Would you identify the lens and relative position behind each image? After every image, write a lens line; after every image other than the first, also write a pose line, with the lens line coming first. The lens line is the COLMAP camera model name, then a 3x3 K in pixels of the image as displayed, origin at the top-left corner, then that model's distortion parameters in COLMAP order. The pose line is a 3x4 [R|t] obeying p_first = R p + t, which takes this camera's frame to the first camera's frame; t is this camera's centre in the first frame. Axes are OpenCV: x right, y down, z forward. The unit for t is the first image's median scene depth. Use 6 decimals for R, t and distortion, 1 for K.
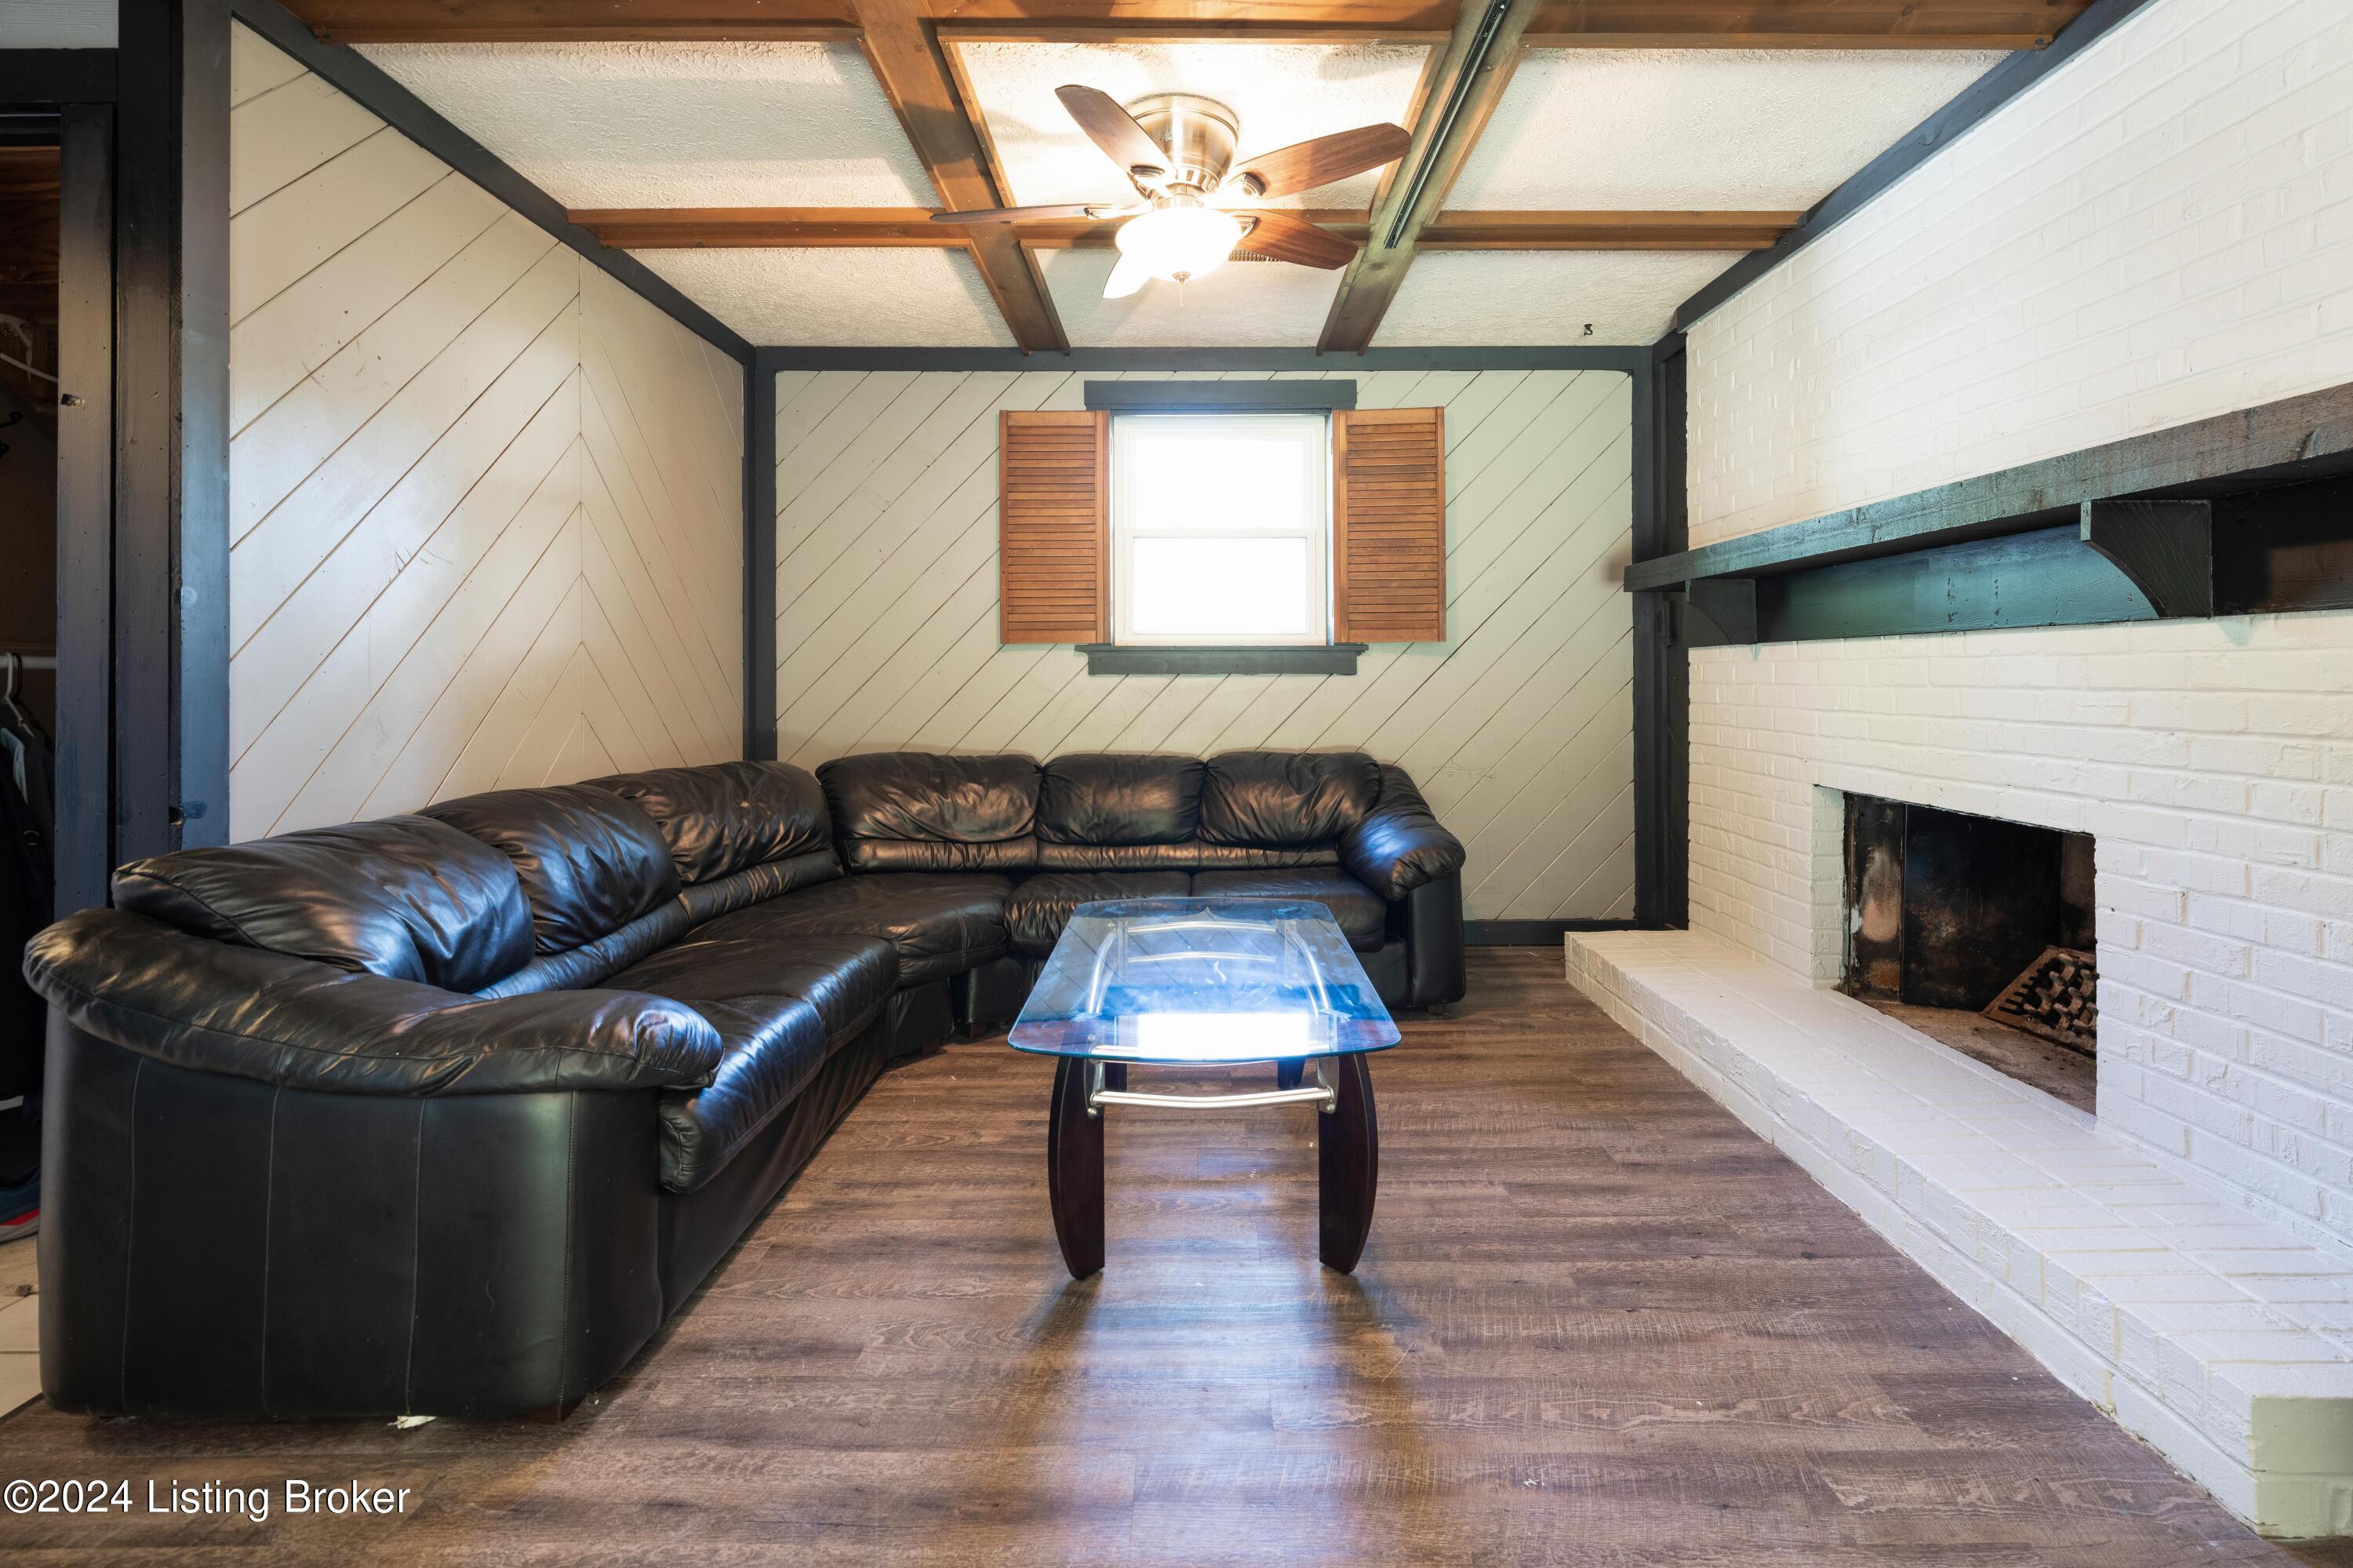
lens RADIAL K [[1014.1, 0, 1180.9], [0, 1014.1, 665.8], [0, 0, 1]] dist [-0.001145, 0.000251]
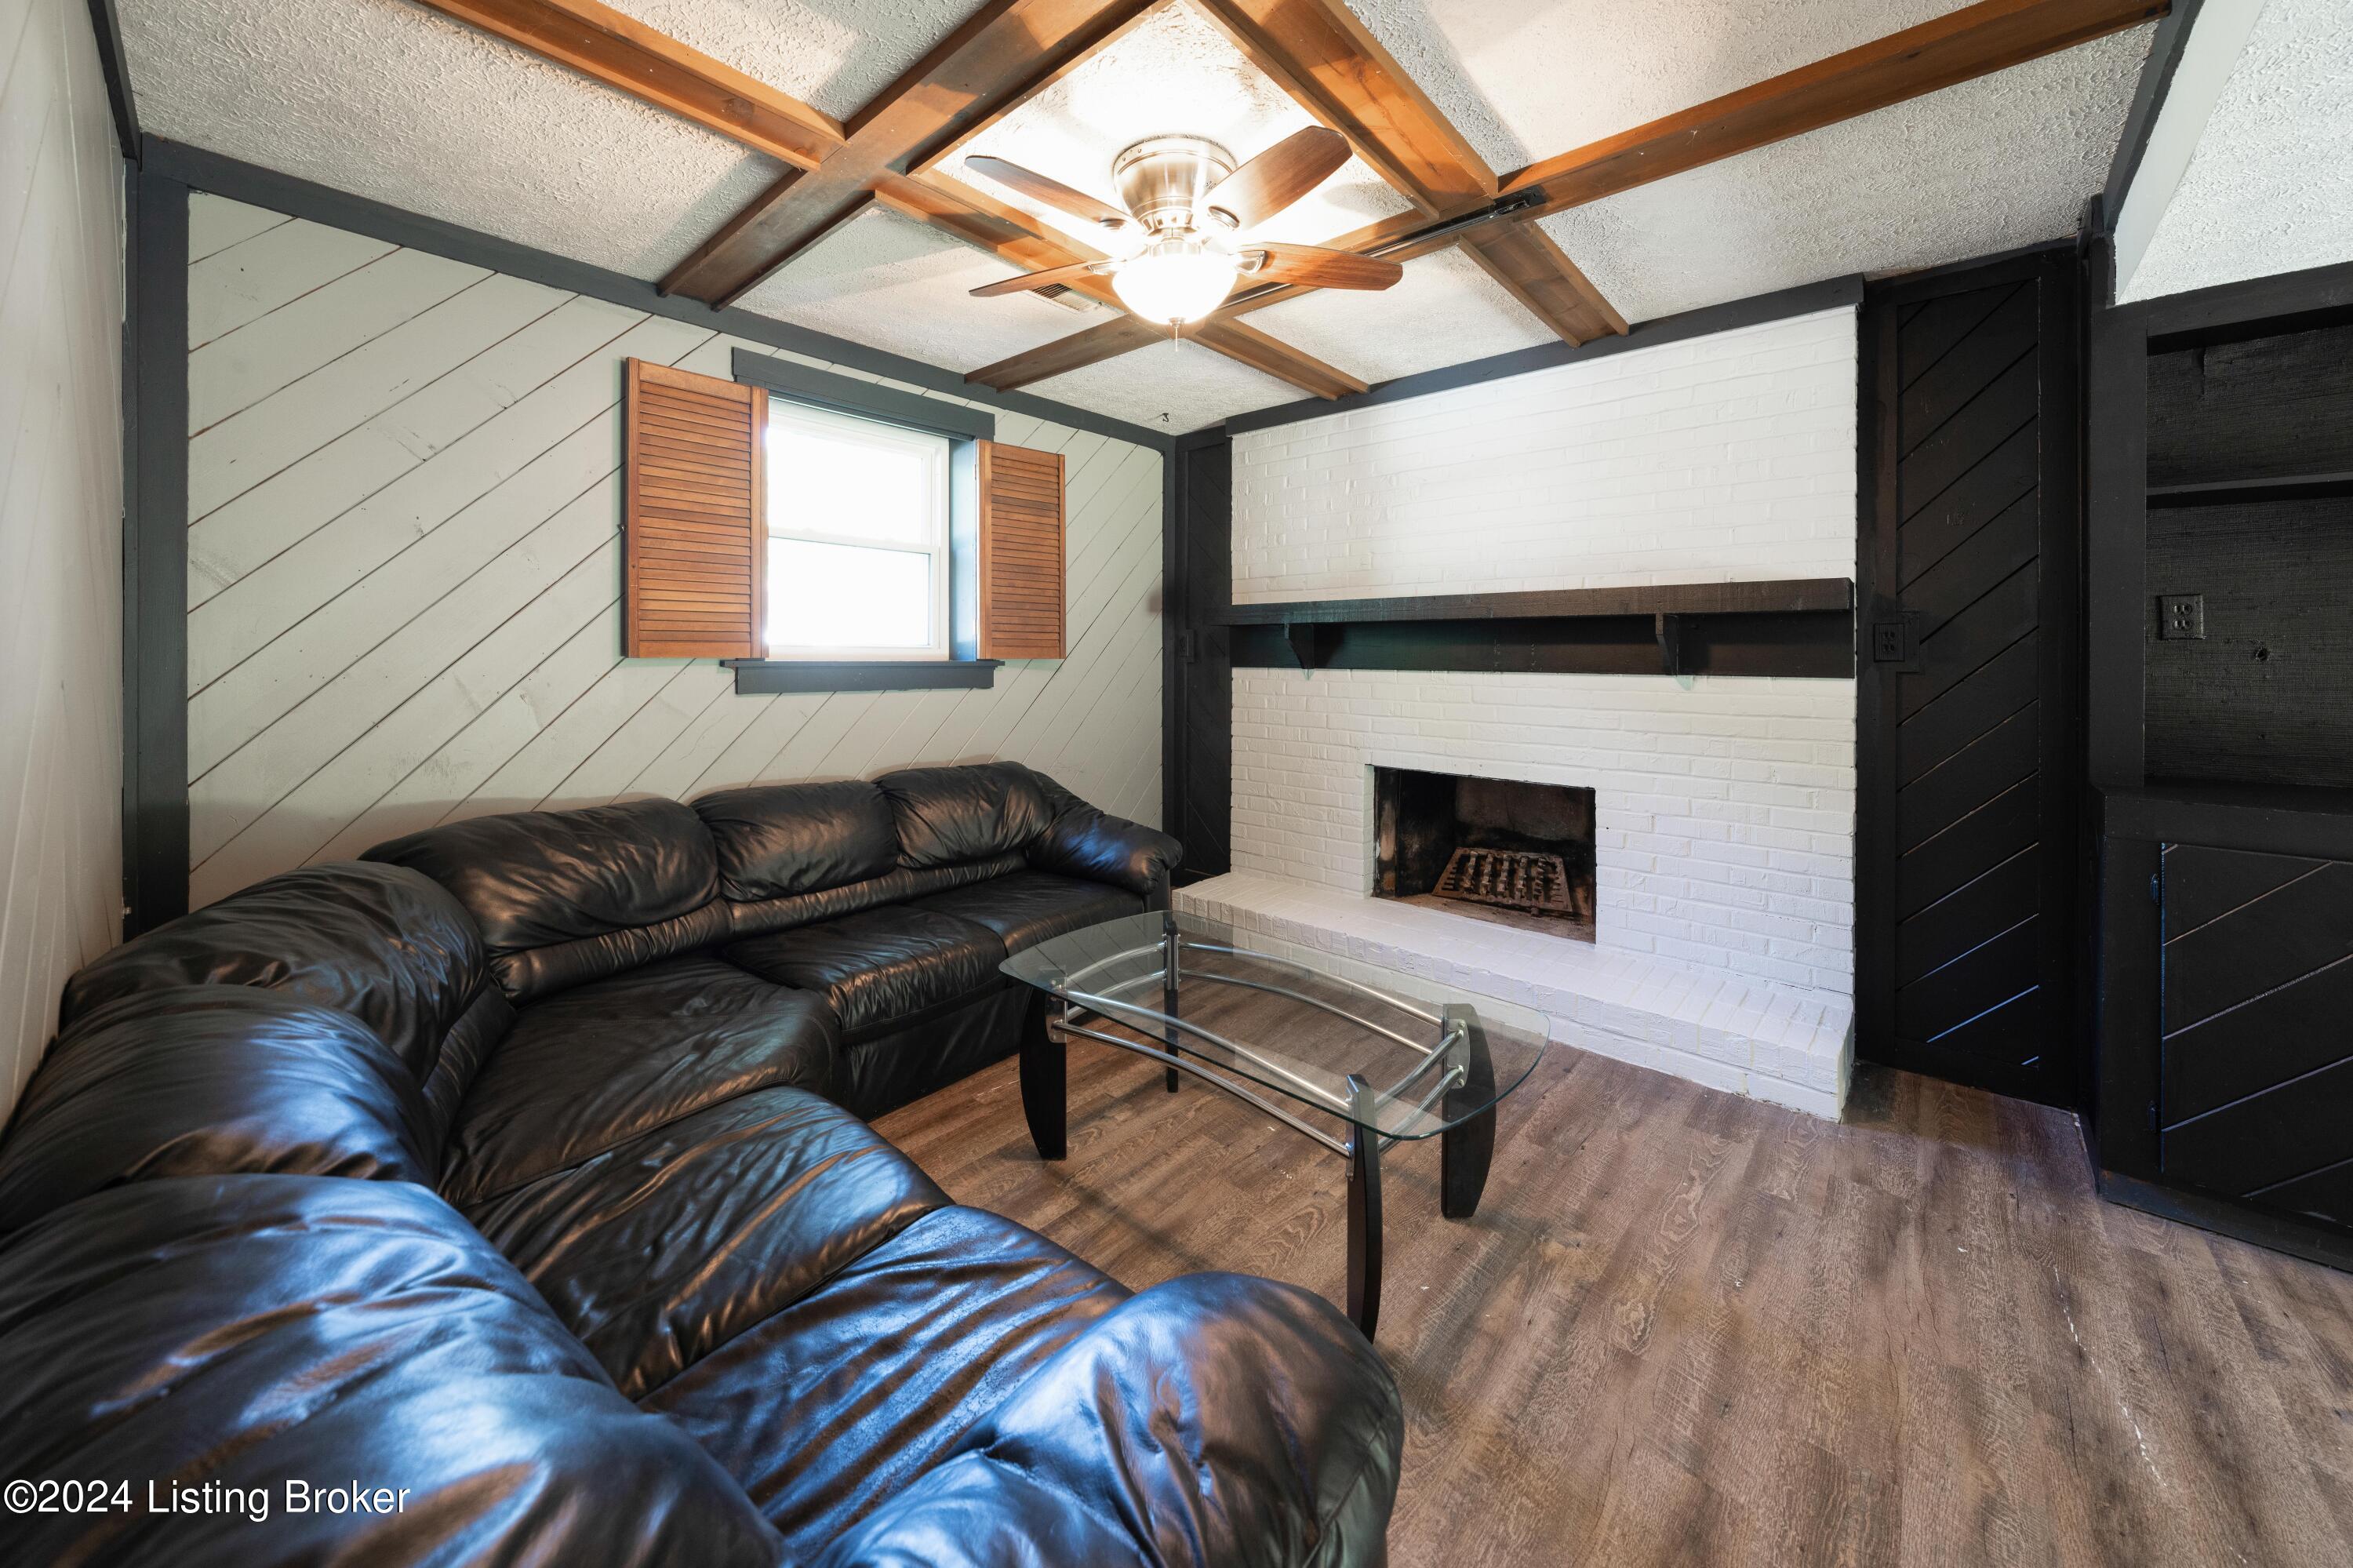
lens RADIAL K [[860.1, 0, 1128.8], [0, 860.1, 652.8], [0, 0, 1]] dist [0.000550, -0.000048]
pose [[0.683346, 0.008281, 0.730048, -0.405525], [-0.016195, 0.999862, 0.003818, -0.035427], [-0.729915, -0.014433, 0.683385, 0.275941]]
